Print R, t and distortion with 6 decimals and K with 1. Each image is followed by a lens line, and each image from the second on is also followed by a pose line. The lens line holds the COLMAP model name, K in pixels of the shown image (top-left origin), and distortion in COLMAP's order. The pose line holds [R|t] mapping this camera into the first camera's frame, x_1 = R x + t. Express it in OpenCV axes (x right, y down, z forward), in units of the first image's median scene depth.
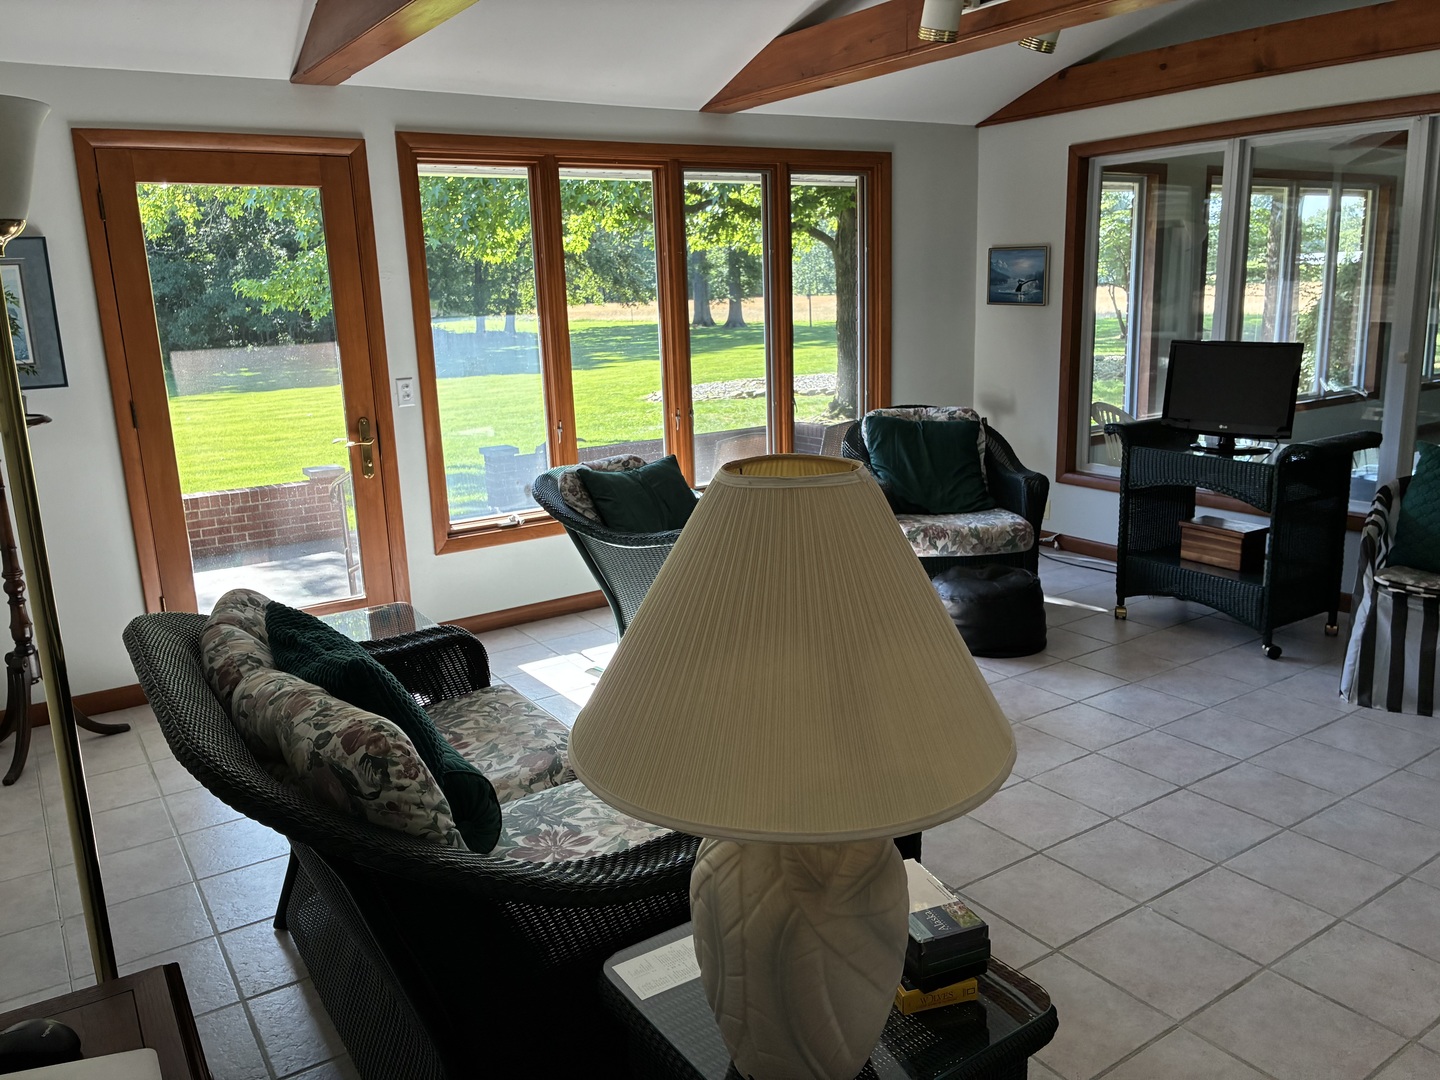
lens RADIAL K [[1106.2, 0, 716.1], [0, 1106.2, 521.0], [0, 0, 1]] dist [0.107704, -0.163380]
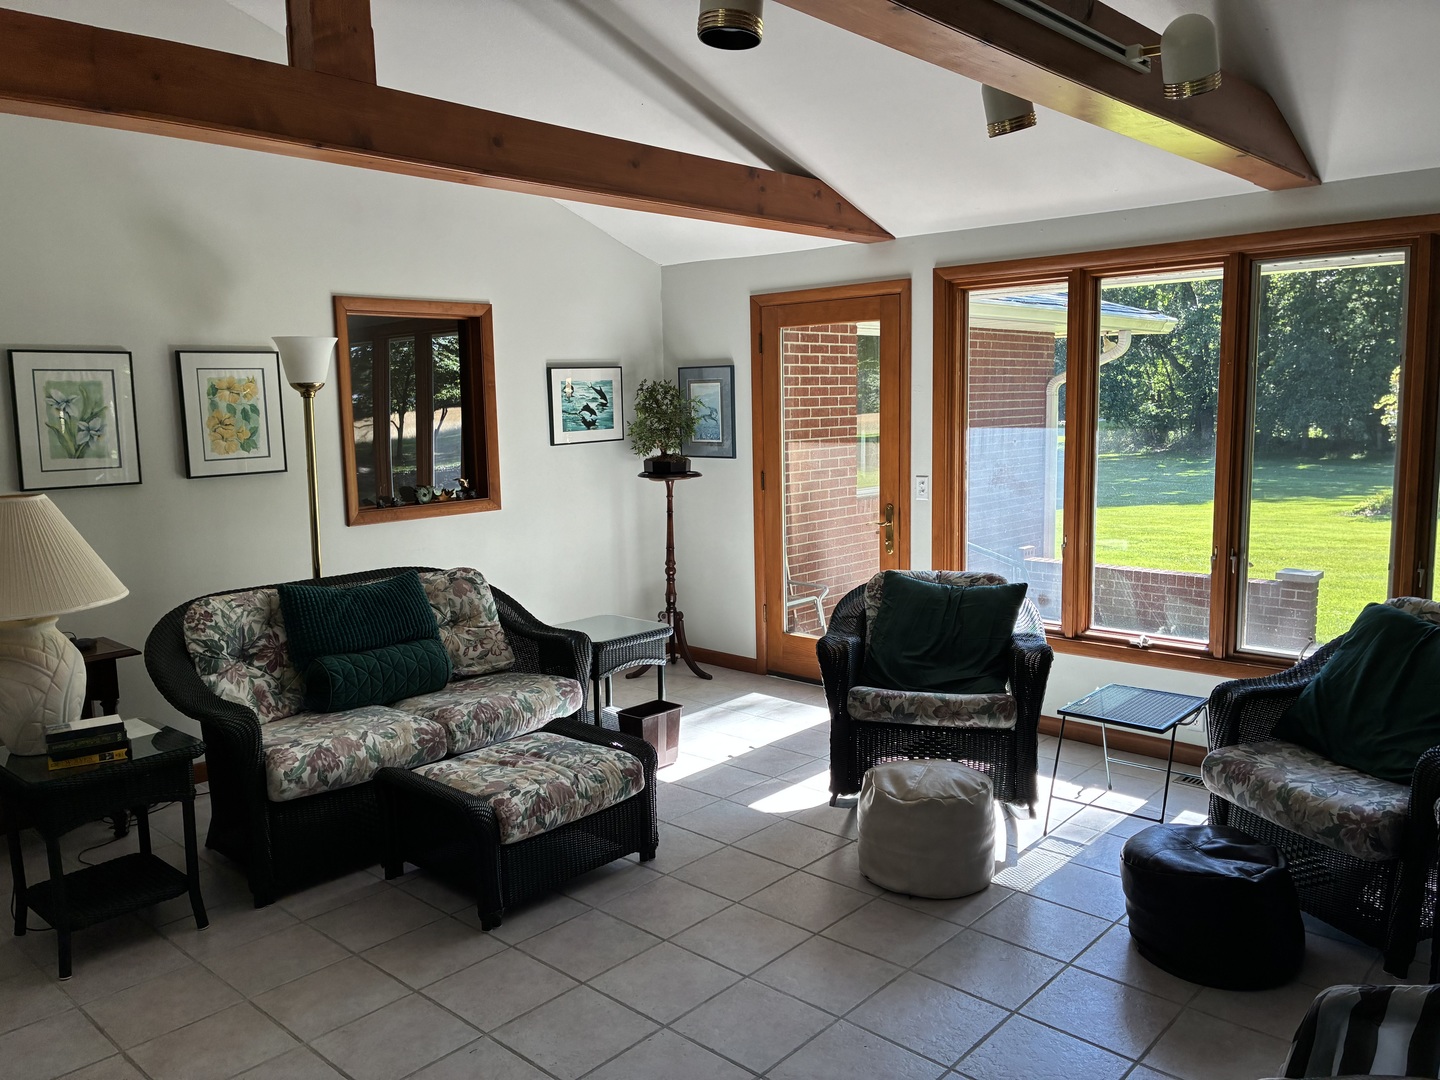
lens RADIAL K [[1106.2, 0, 716.1], [0, 1106.2, 521.0], [0, 0, 1]] dist [0.107704, -0.163380]
pose [[0.241120, 0.139095, -0.960476, 0.766656], [-0.198730, 0.975781, 0.091422, -0.140418], [0.949930, 0.168831, 0.262922, 0.486594]]
